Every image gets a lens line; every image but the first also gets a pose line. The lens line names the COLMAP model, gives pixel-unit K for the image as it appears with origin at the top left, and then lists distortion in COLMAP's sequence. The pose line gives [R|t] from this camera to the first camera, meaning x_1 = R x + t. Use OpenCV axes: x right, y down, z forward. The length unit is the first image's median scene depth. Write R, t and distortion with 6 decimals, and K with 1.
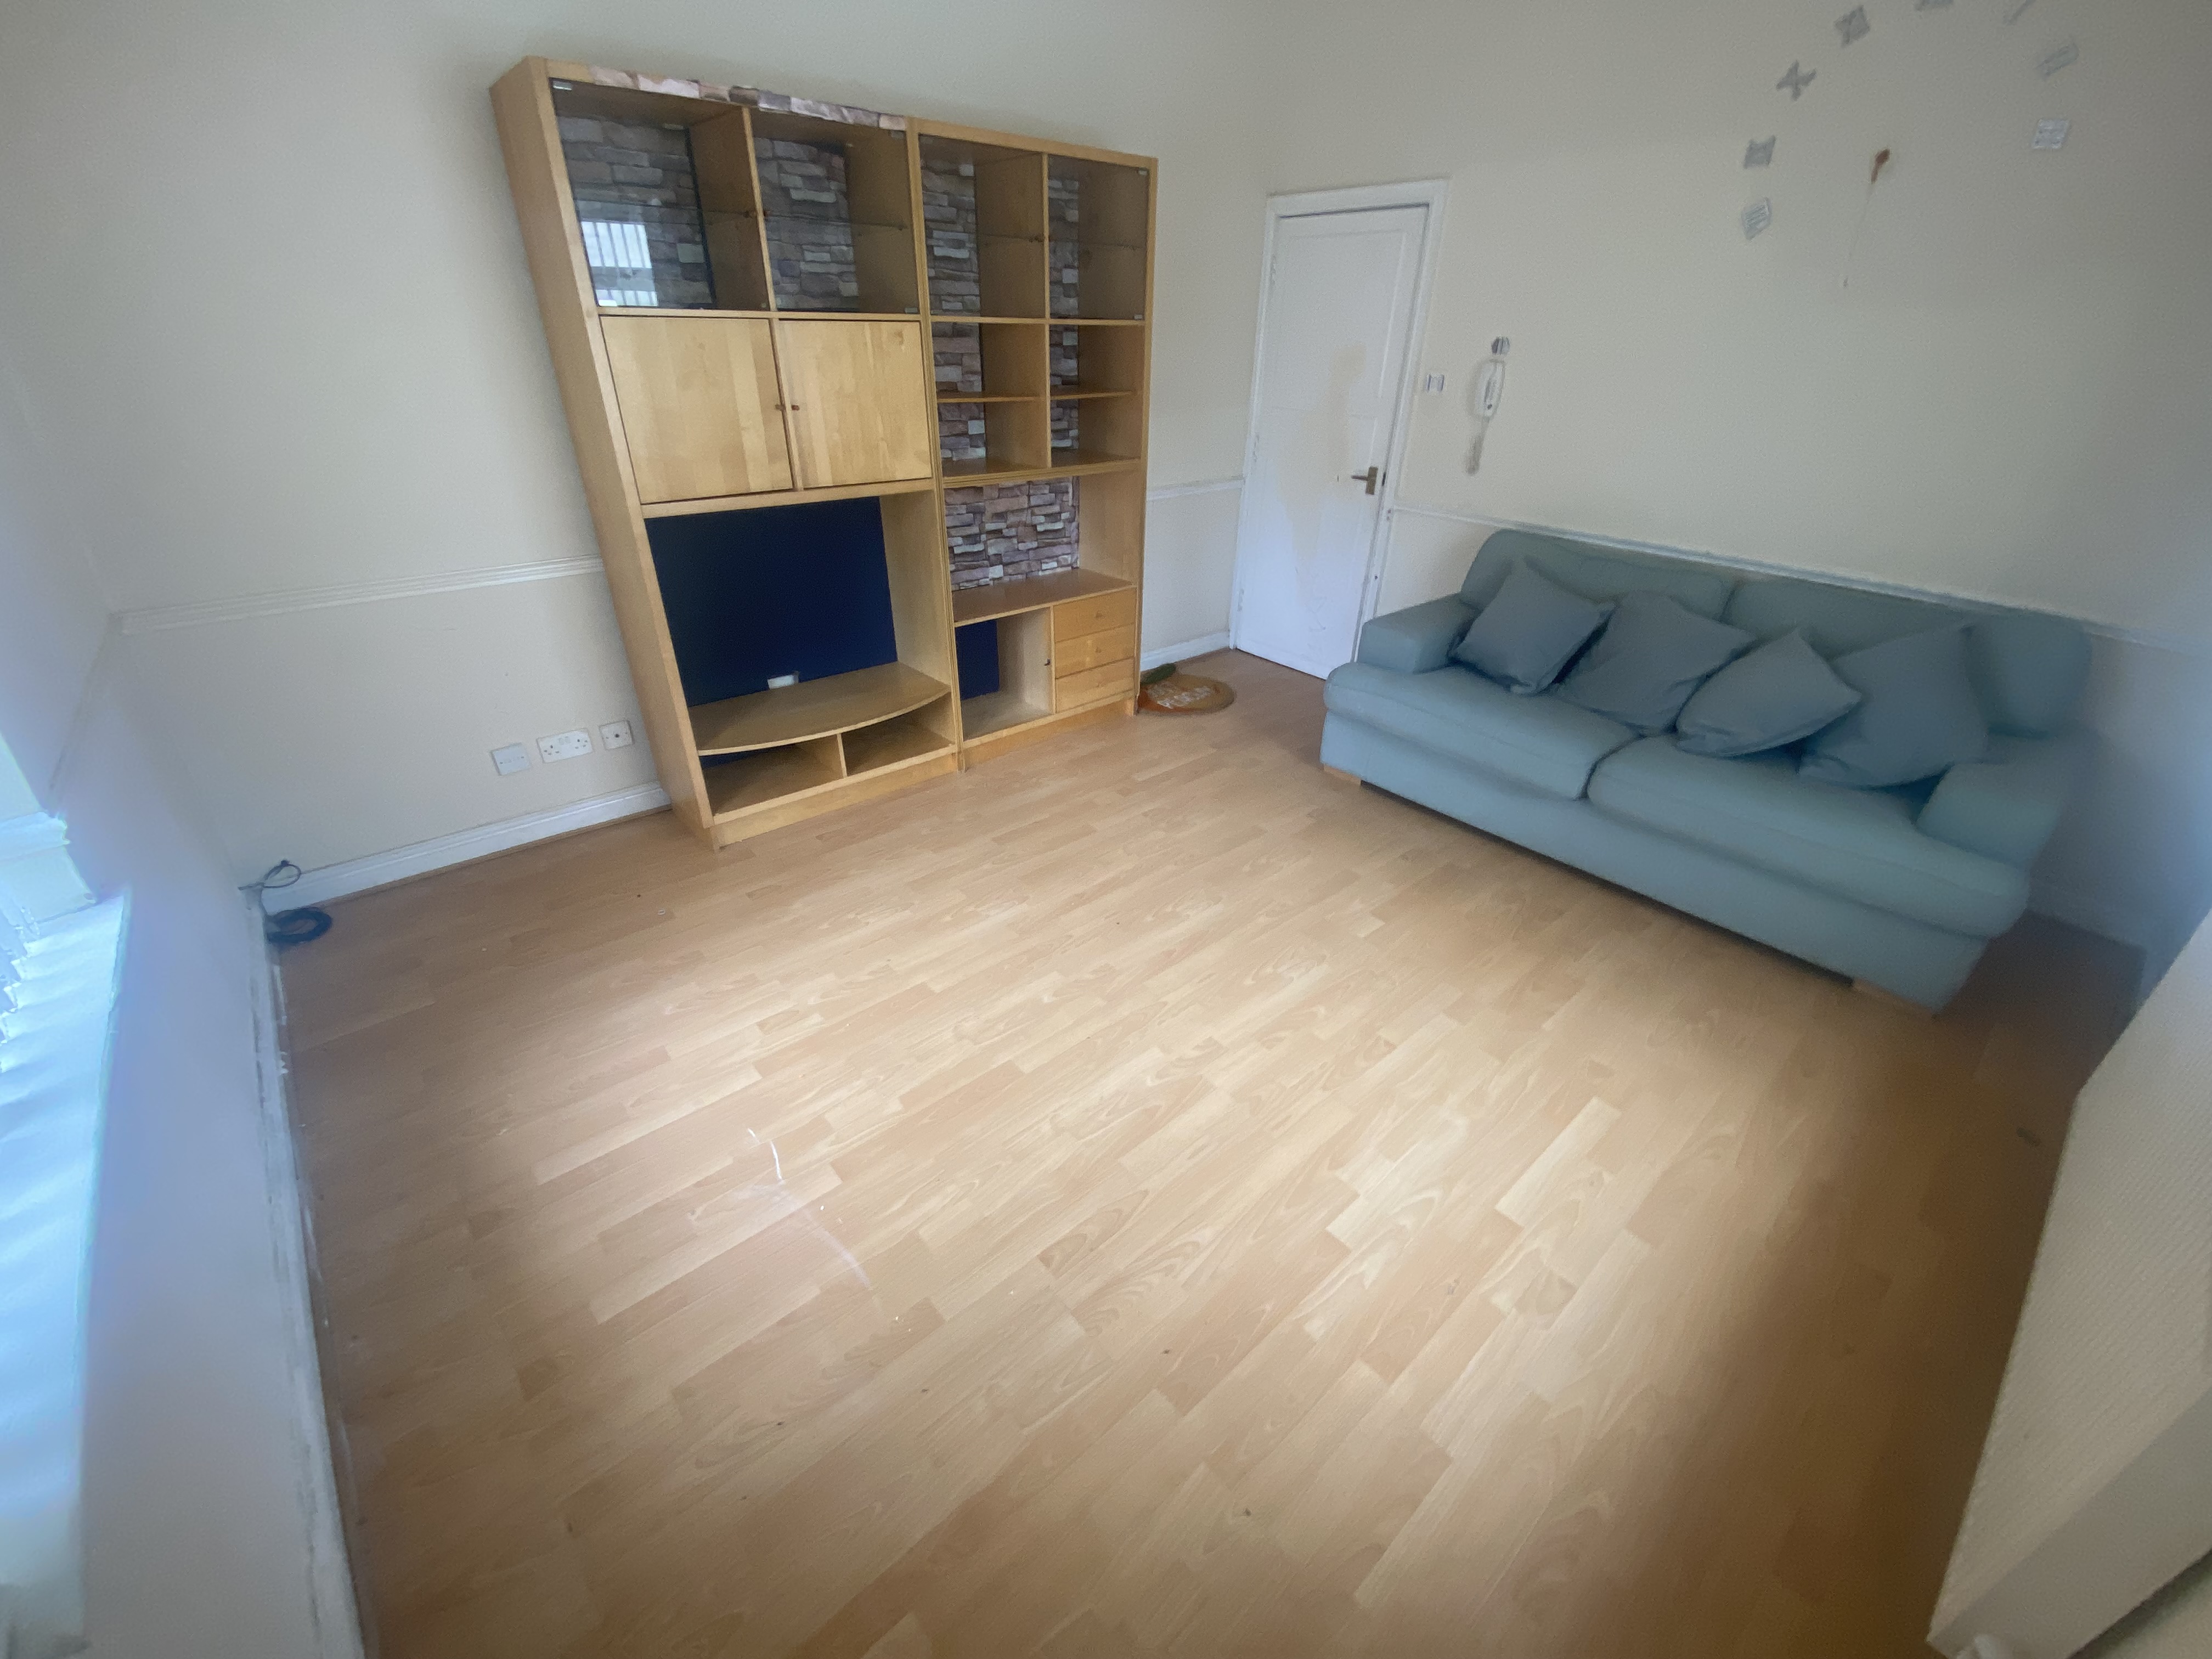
lens RADIAL K [[909.3, 0, 1106.0], [0, 909.3, 829.5], [0, 0, 1]] dist [0.023856, -0.013932]
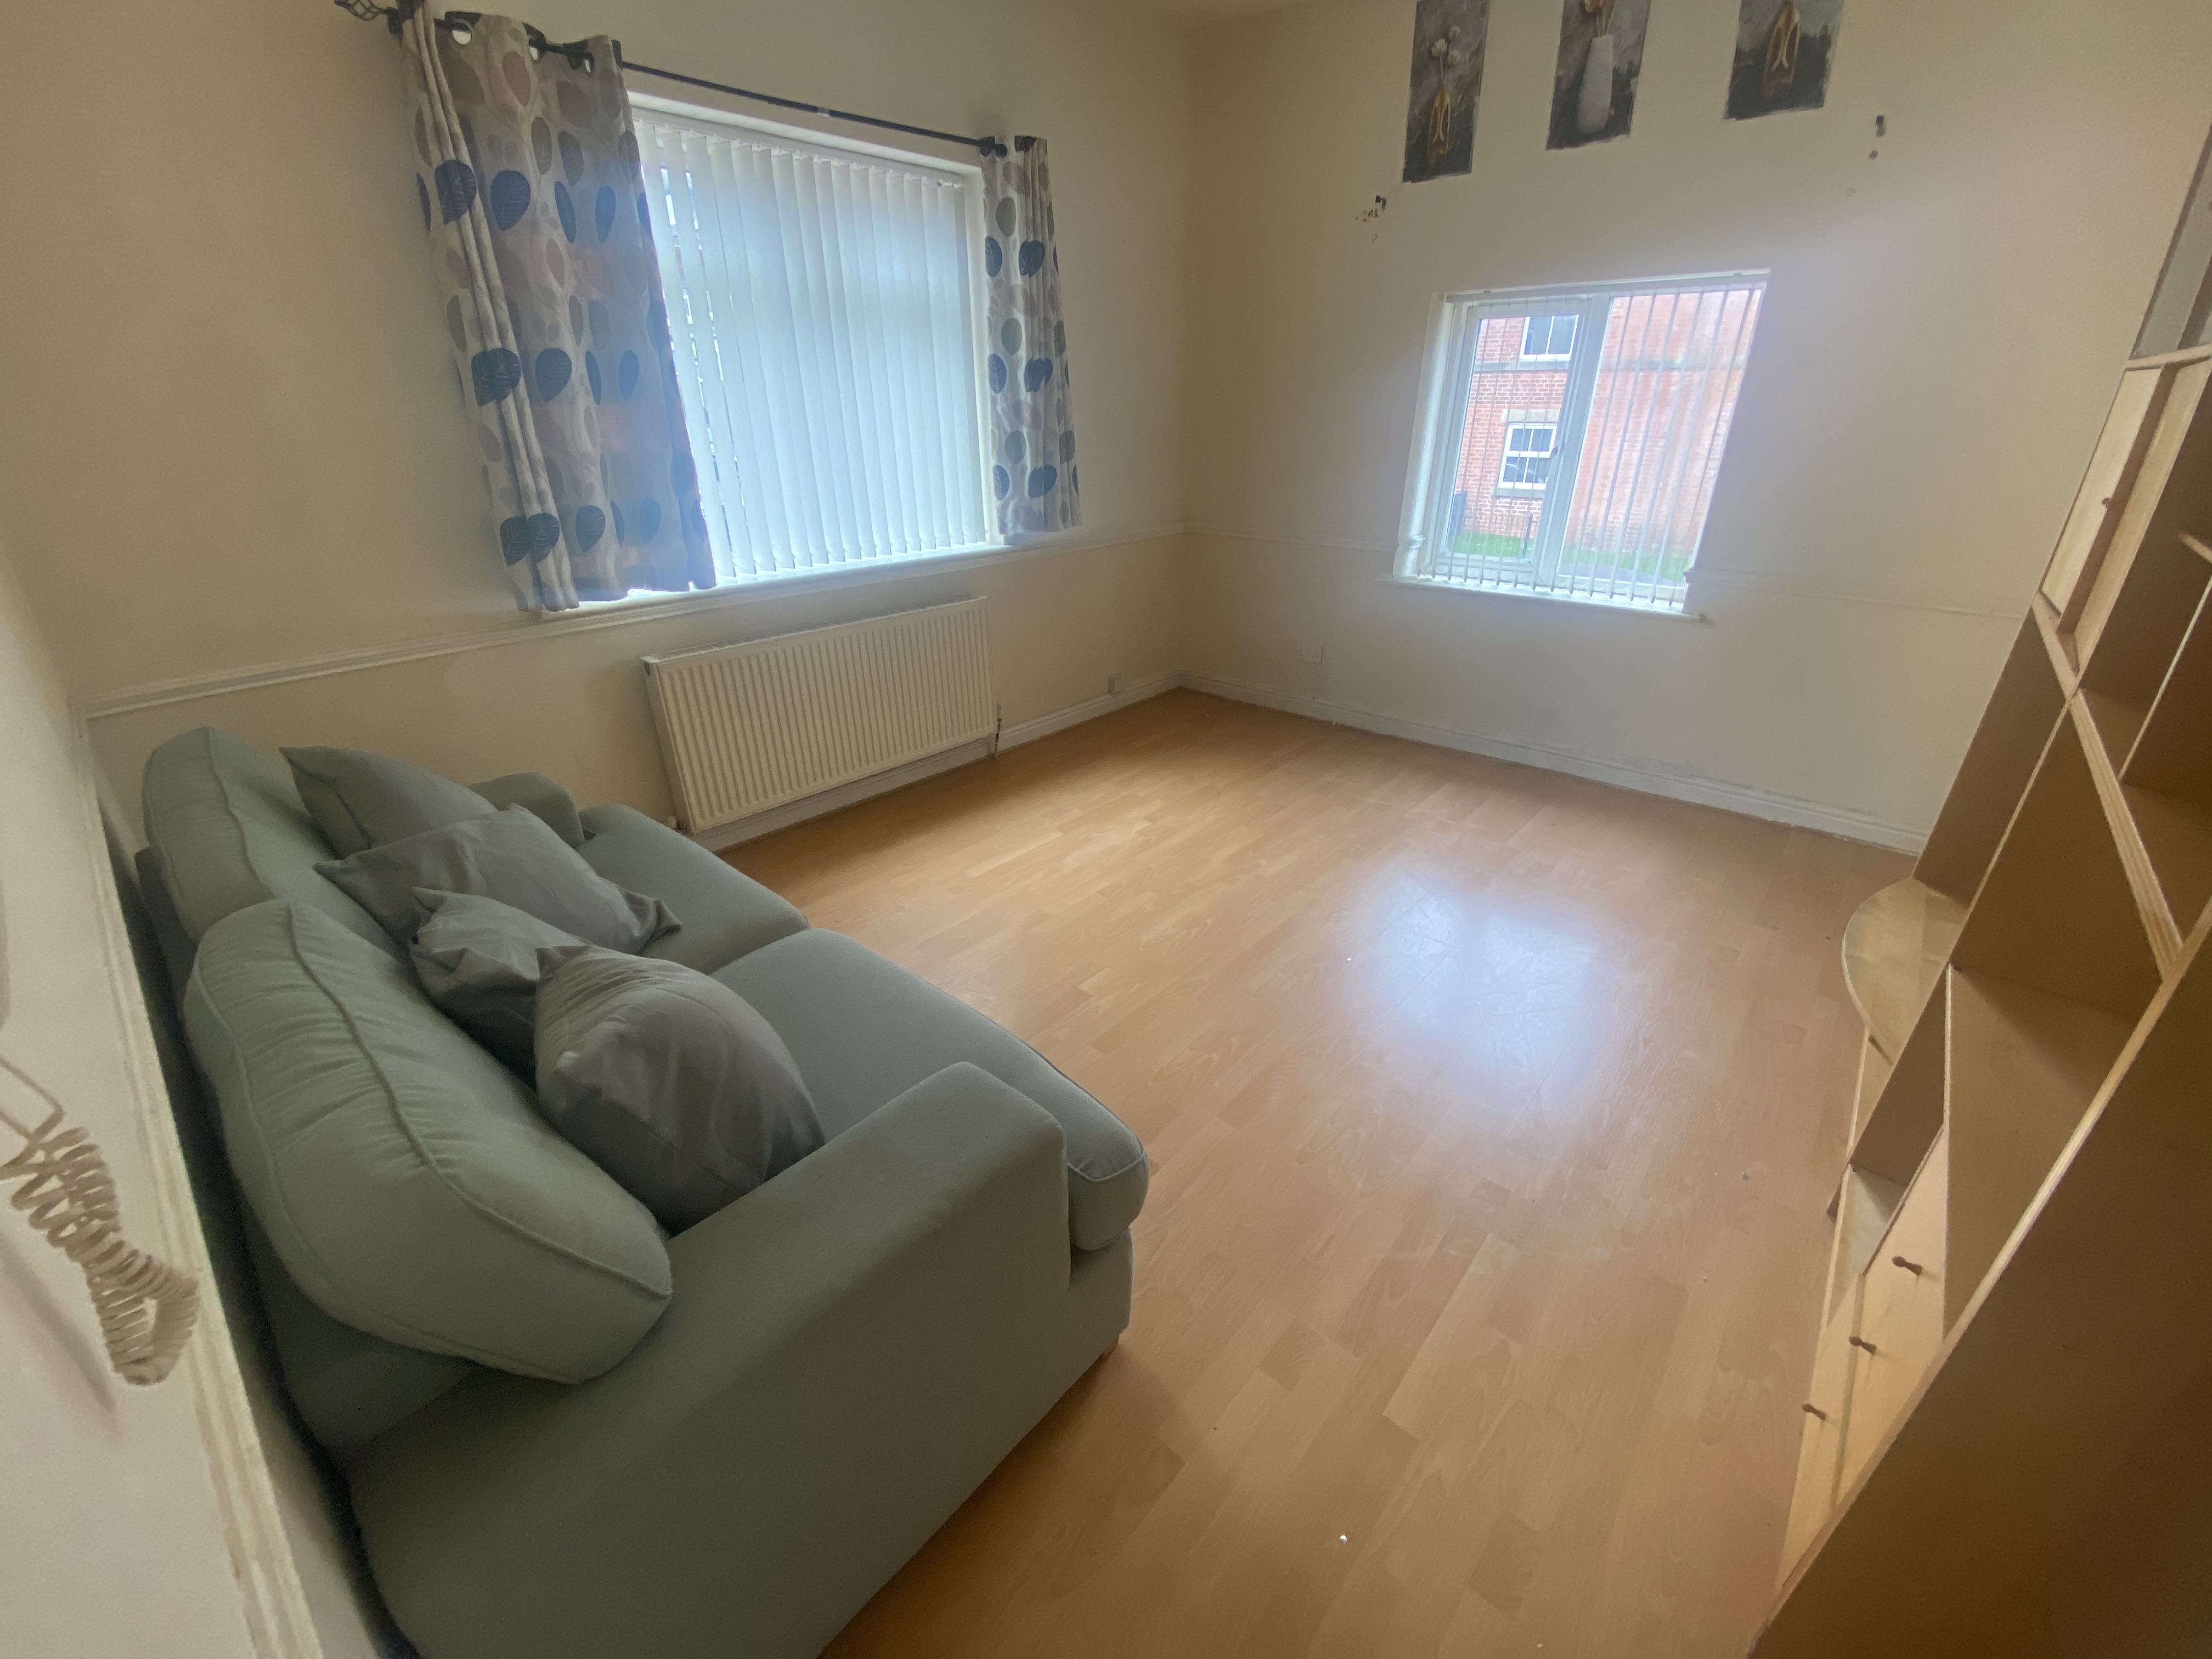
lens RADIAL K [[909.3, 0, 1106.0], [0, 909.3, 829.5], [0, 0, 1]] dist [0.023856, -0.013932]
pose [[-0.991816, 0.046550, -0.118889, 0.561462], [-0.067737, 0.597473, 0.799023, -1.093814], [0.108227, 0.800537, -0.589430, 2.103513]]
